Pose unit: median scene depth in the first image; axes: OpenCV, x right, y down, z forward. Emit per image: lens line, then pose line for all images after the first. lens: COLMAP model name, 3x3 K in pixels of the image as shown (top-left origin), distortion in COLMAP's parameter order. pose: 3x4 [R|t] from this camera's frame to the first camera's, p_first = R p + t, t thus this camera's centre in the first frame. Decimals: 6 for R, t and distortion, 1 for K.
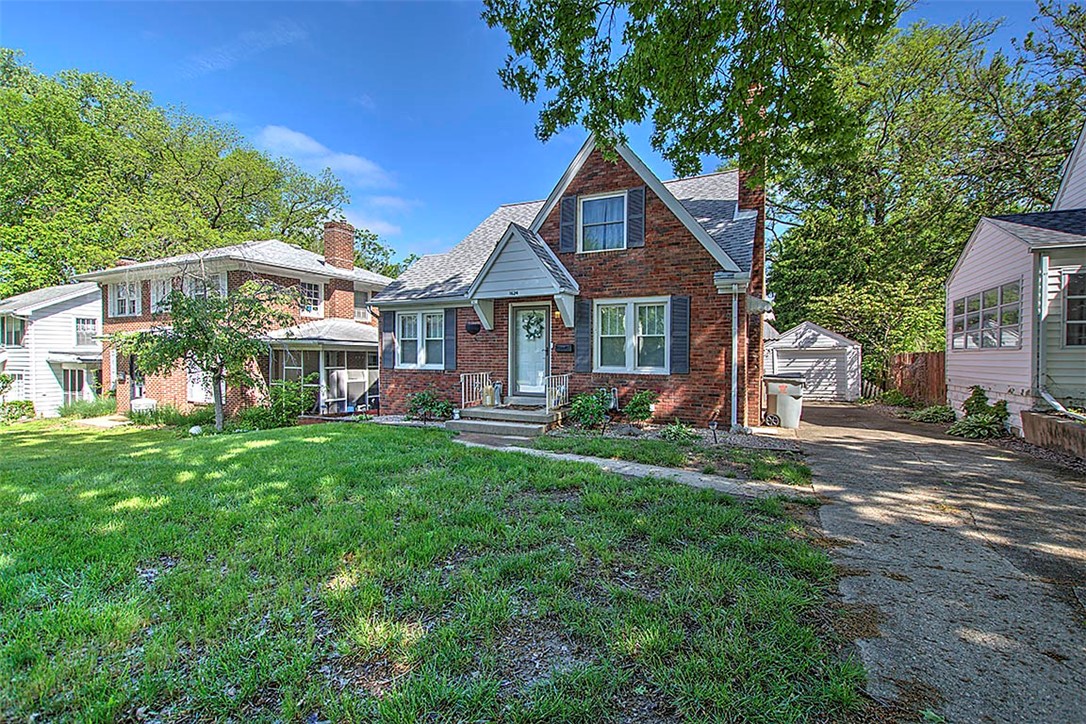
lens RADIAL K [[490.4, 0, 546.9], [0, 490.4, 360.8], [0, 0, 1]] dist [0.001703, -0.000004]
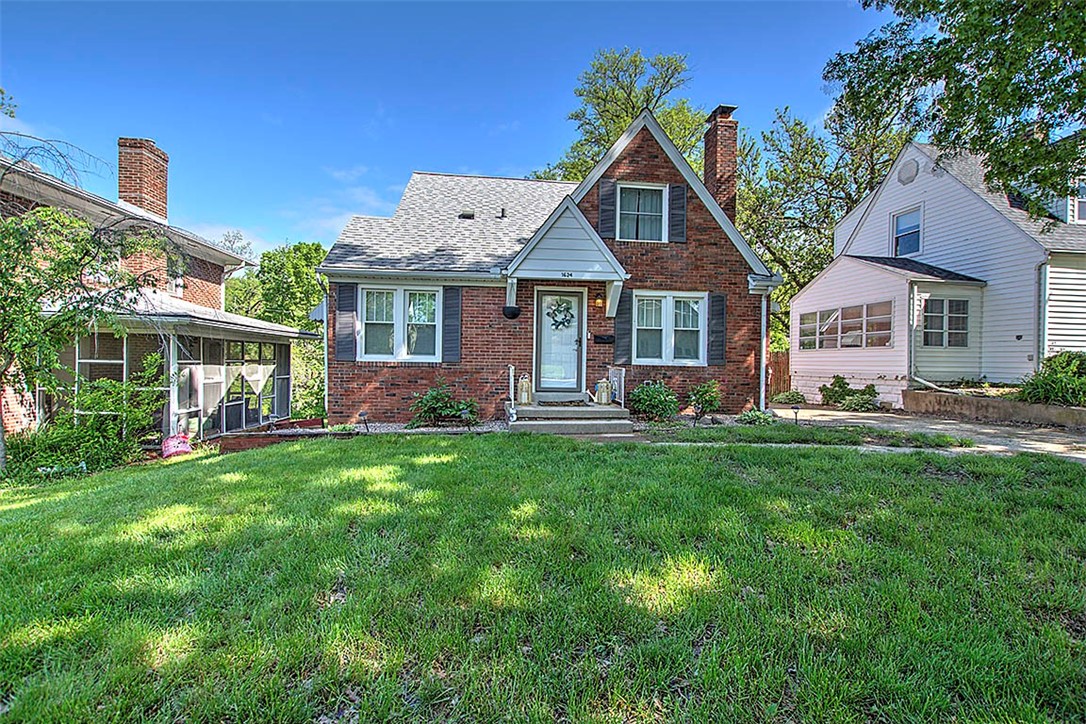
lens RADIAL K [[490.4, 0, 543.6], [0, 490.4, 360.9], [0, 0, 1]] dist [0.001703, -0.000004]
pose [[0.842407, 0.007847, 0.538784, -0.581458], [-0.004801, 0.999964, -0.007059, 0.024028], [-0.538820, 0.003360, 0.842414, 0.277980]]
